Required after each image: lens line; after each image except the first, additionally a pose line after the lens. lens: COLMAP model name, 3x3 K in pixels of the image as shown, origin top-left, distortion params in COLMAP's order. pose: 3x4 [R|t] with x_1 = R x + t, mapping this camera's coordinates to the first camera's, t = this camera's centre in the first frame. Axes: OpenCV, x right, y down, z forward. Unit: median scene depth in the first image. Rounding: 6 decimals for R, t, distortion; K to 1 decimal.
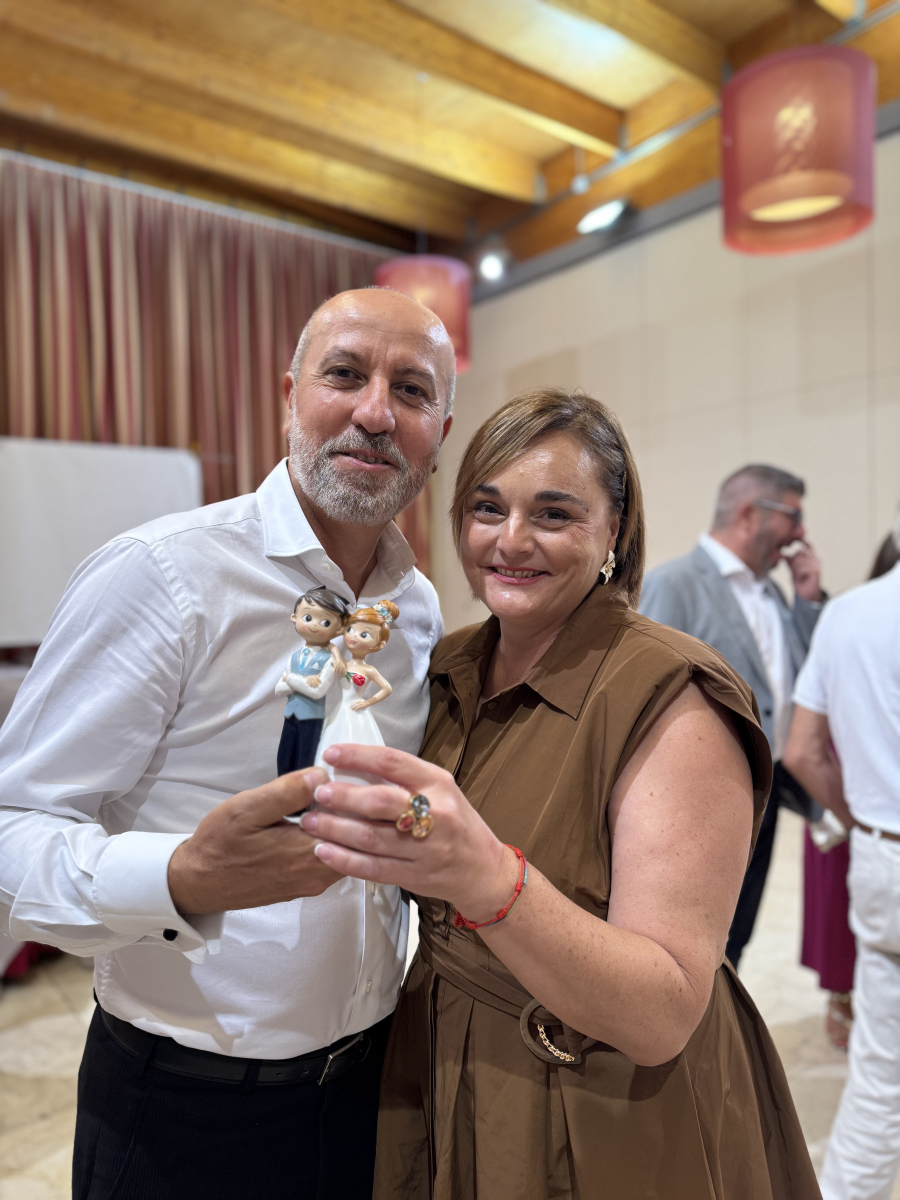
lens RADIAL K [[845.1, 0, 454.6], [0, 845.1, 599.0], [0, 0, 1]] dist [0.024293, -0.028466]
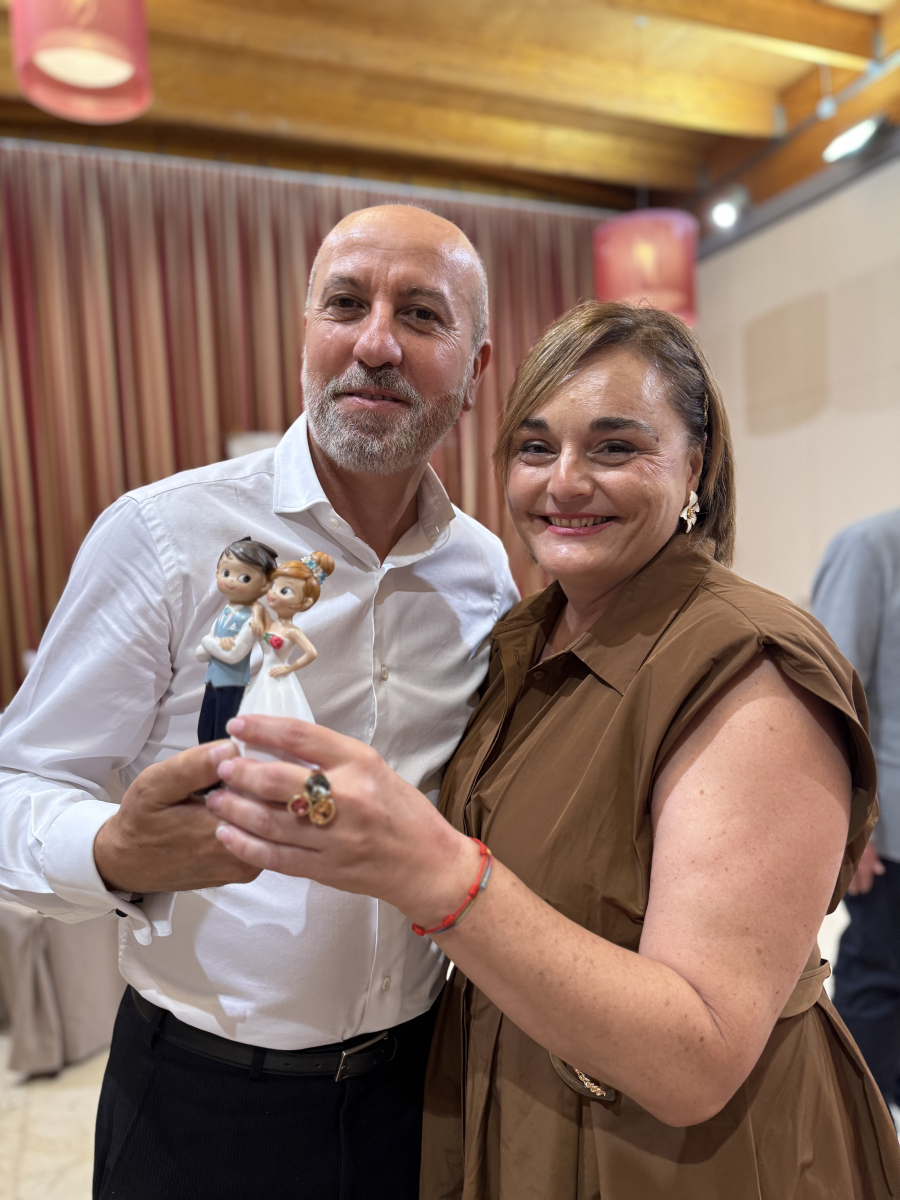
lens RADIAL K [[845.1, 0, 440.1], [0, 845.1, 605.2], [0, 0, 1]] dist [0.024293, -0.028466]
pose [[0.958987, -0.009844, -0.283280, 0.217164], [0.019798, 0.999282, 0.032298, 0.025296], [0.282759, -0.036581, 0.958493, 0.162372]]
